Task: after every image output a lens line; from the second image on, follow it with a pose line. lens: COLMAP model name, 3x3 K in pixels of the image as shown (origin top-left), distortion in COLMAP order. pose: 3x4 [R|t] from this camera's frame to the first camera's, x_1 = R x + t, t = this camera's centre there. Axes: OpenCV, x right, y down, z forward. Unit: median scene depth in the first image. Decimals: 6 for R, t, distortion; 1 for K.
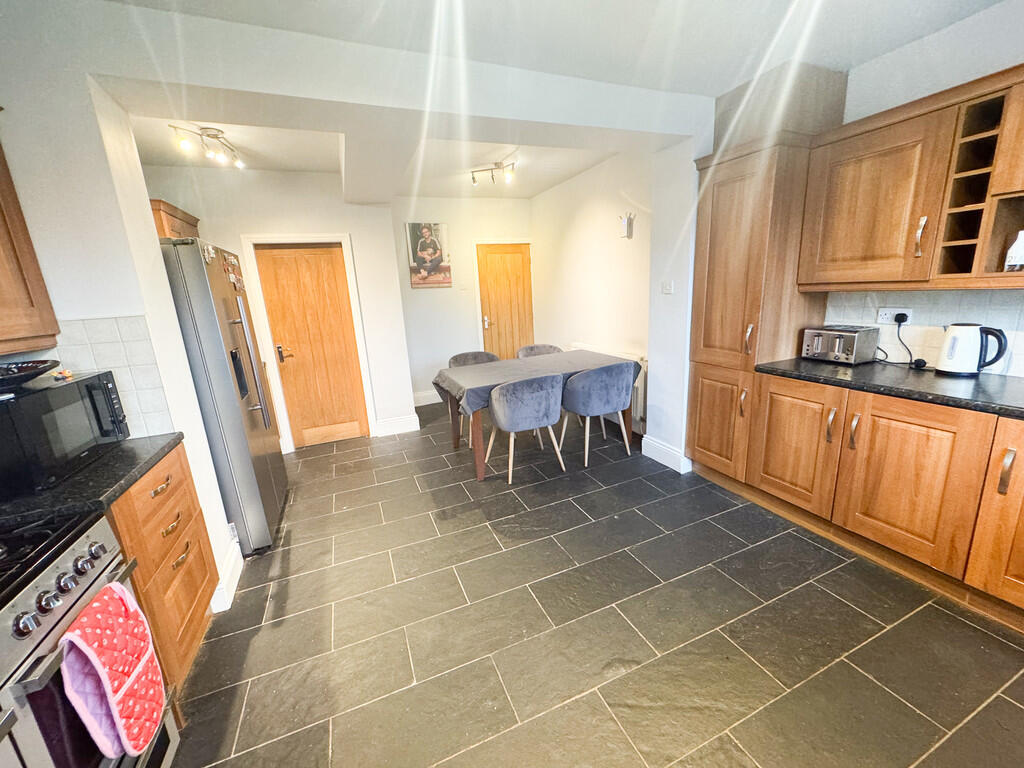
lens RADIAL K [[406.8, 0, 512.3], [0, 406.8, 386.7], [0, 0, 1]] dist [0.000830, 0.000026]
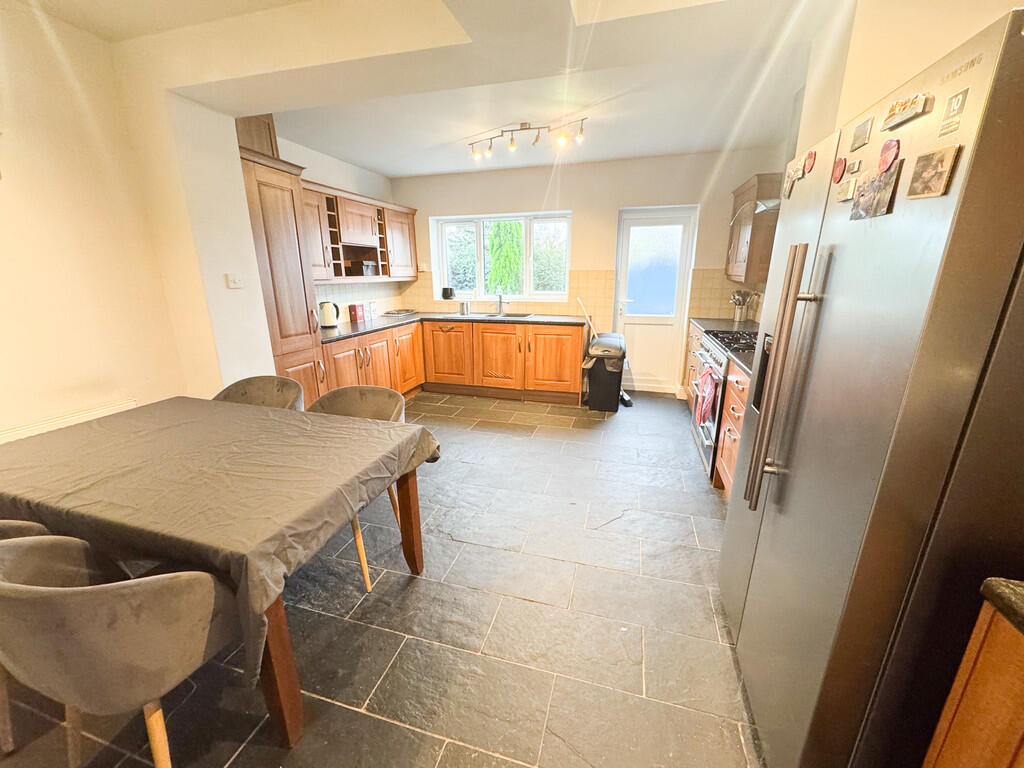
lens RADIAL K [[406.8, 0, 512.3], [0, 406.8, 386.7], [0, 0, 1]] dist [0.000830, 0.000026]
pose [[-0.782787, -0.107333, 0.612963, -0.451287], [0.198199, 0.890714, 0.409079, -0.210227], [-0.589883, 0.441710, -0.675967, 0.996453]]
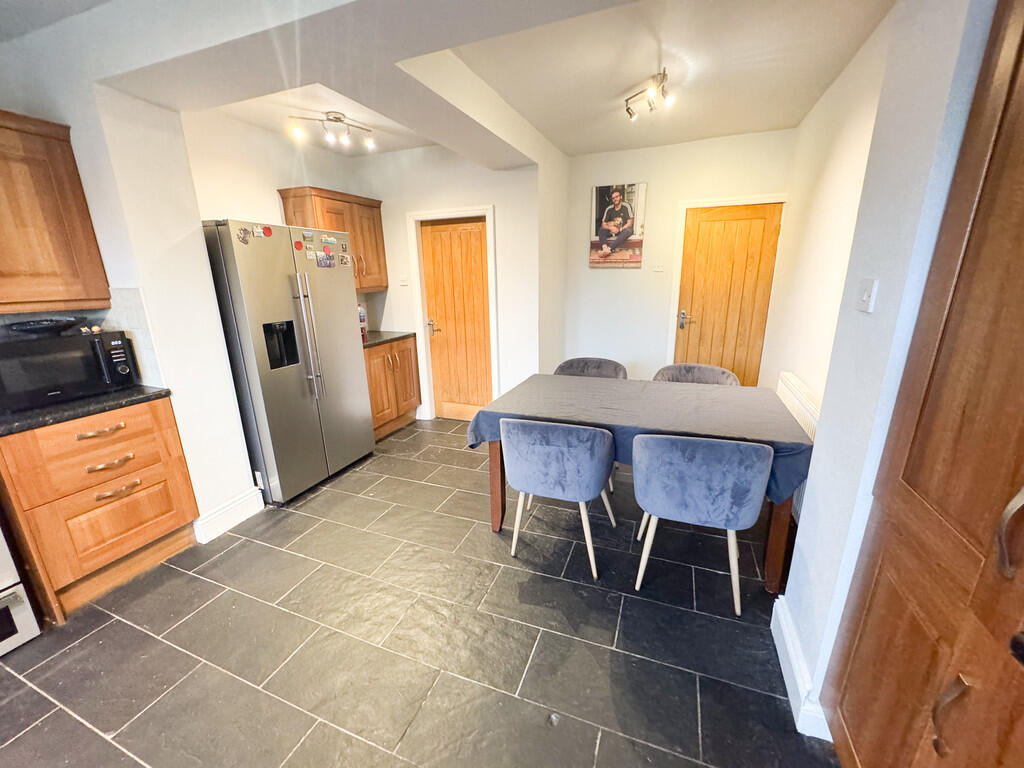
lens RADIAL K [[406.8, 0, 512.3], [0, 406.8, 386.7], [0, 0, 1]] dist [0.000830, 0.000026]
pose [[0.719504, 0.228345, -0.655876, 0.311449], [-0.188255, 0.973169, 0.132295, -0.111259], [0.668487, 0.028285, 0.743186, 0.367116]]
